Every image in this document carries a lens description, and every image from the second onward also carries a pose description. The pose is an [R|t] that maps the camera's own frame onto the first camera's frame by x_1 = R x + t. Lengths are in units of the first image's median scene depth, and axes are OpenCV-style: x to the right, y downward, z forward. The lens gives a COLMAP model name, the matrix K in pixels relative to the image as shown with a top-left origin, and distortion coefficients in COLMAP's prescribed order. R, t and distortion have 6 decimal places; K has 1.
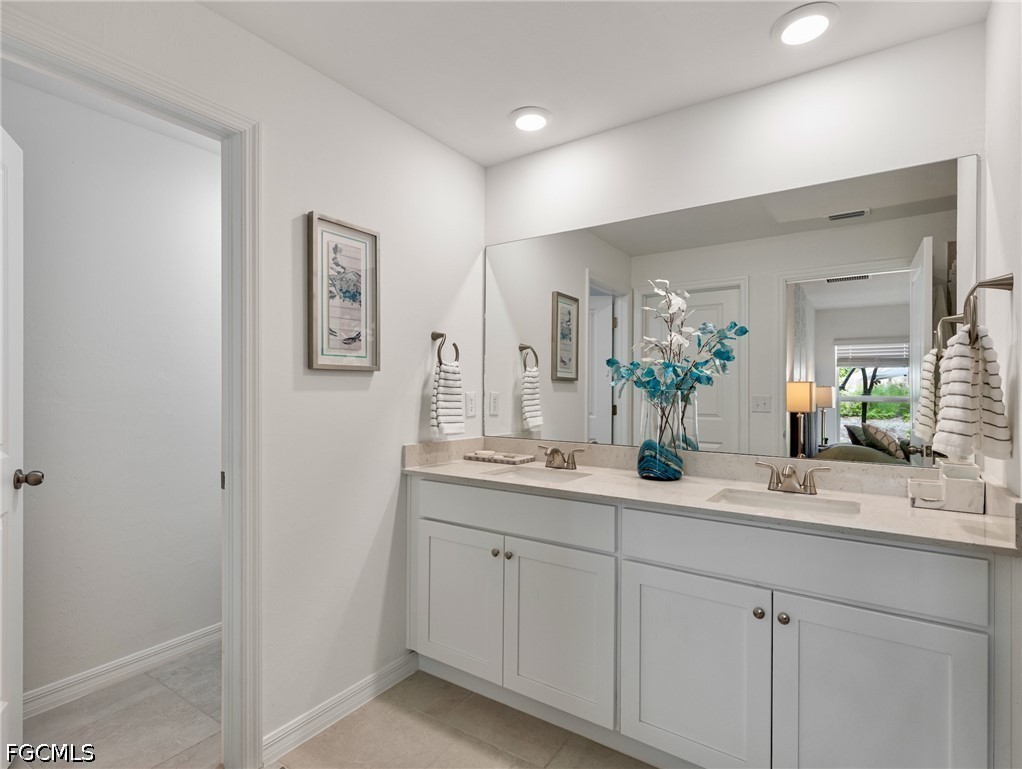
lens RADIAL K [[518.8, 0, 520.2], [0, 518.8, 388.9], [0, 0, 1]] dist [0.012765, -0.004403]
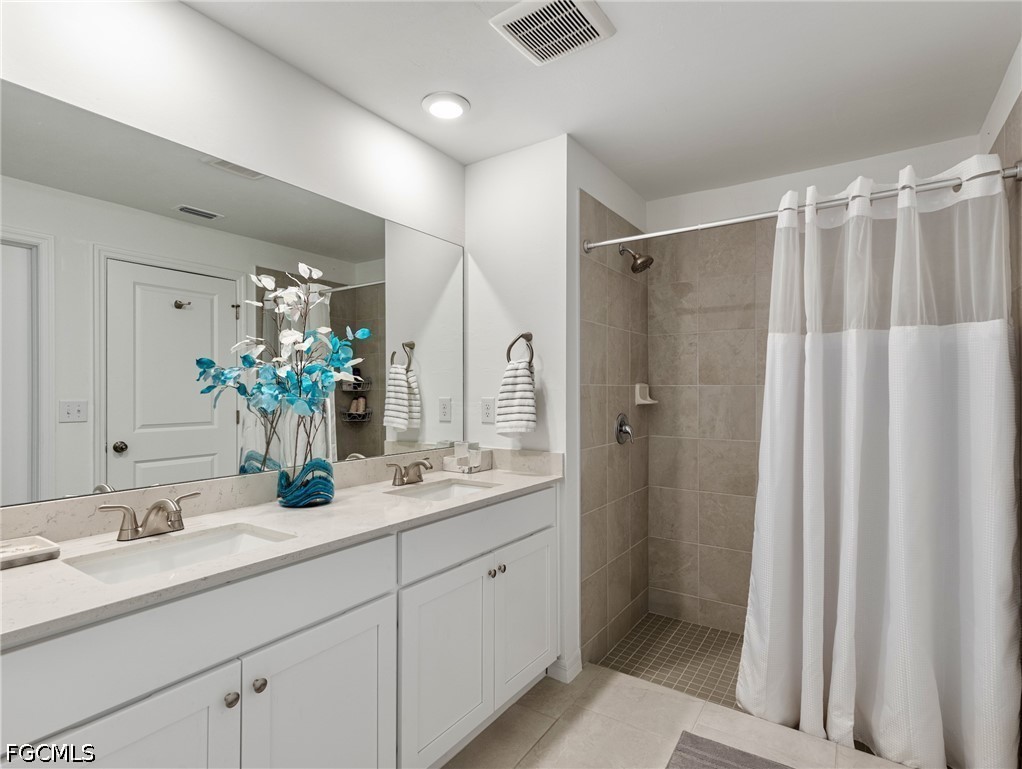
lens RADIAL K [[518.8, 0, 517.4], [0, 518.8, 387.7], [0, 0, 1]] dist [0.012765, -0.004403]
pose [[0.005294, -0.001355, 0.999985, -0.605655], [-0.004865, 0.999987, 0.001381, -0.019152], [-0.999974, -0.004872, 0.005287, 0.697710]]
